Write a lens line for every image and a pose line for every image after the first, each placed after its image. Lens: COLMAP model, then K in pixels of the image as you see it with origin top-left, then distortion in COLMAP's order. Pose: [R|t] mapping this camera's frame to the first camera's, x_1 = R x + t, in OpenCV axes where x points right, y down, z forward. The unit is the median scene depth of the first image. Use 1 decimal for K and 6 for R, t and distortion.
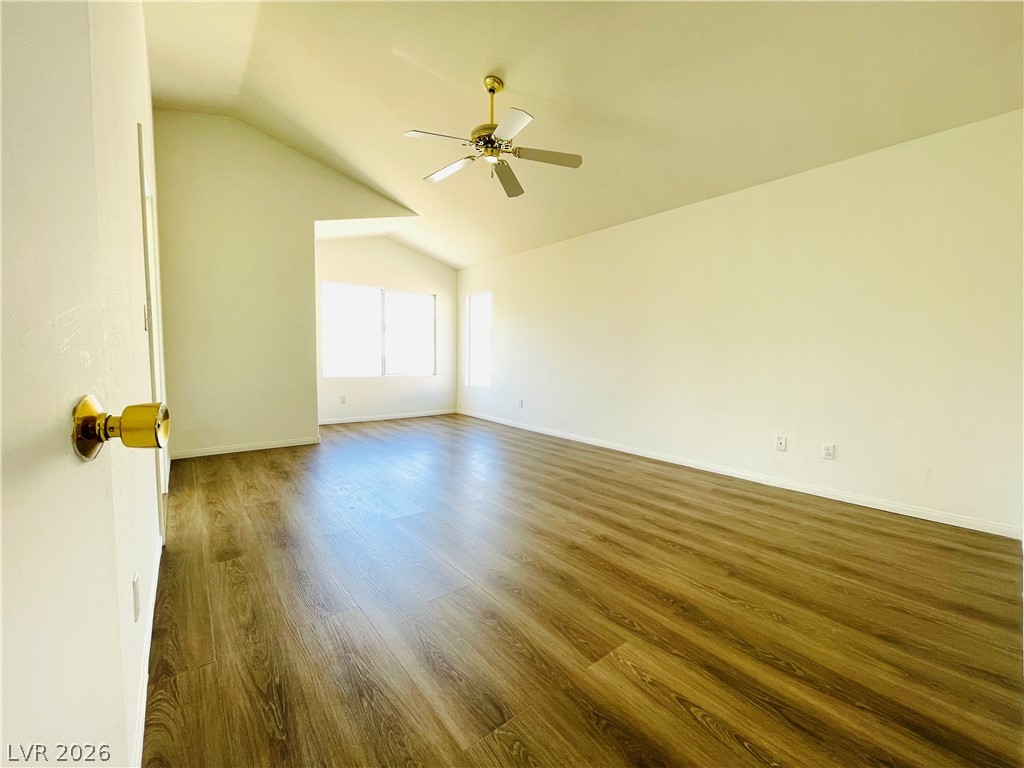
lens RADIAL K [[417.1, 0, 511.9], [0, 417.1, 387.2], [0, 0, 1]] dist [-0.000200, 0.000177]
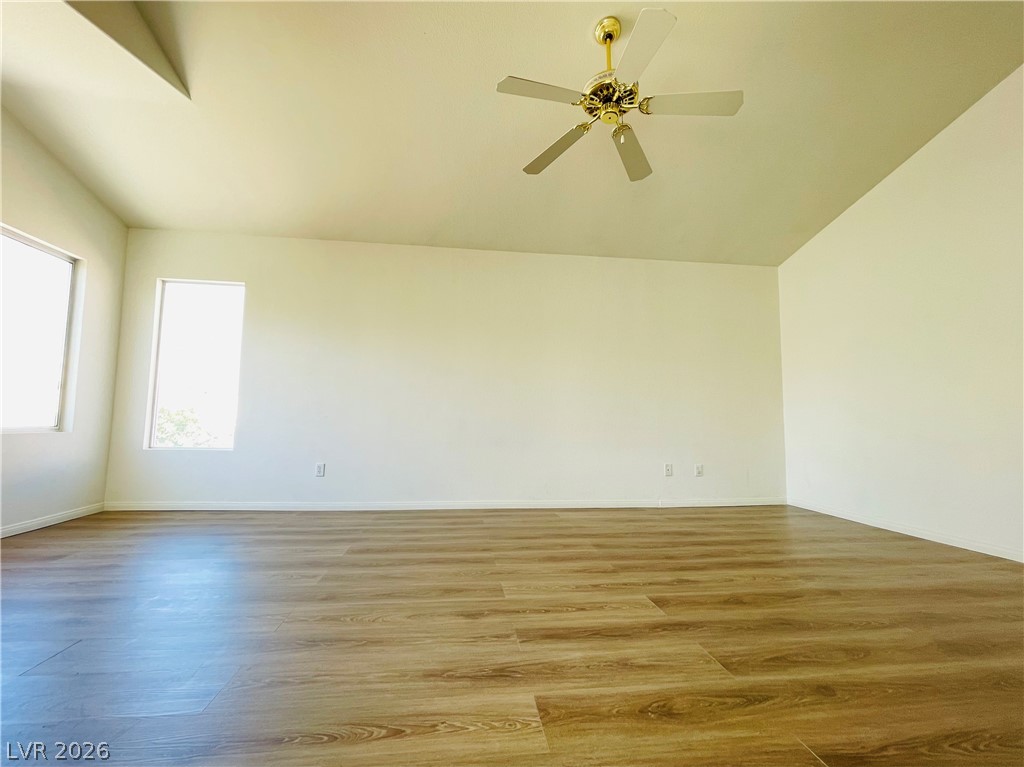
lens RADIAL K [[417.1, 0, 511.9], [0, 417.1, 386.7], [0, 0, 1]] dist [-0.000200, 0.000177]
pose [[0.497392, 0.058775, 0.865532, -0.726102], [0.048084, 0.994301, -0.095151, -0.022340], [-0.866192, 0.088946, 0.491731, 0.763522]]
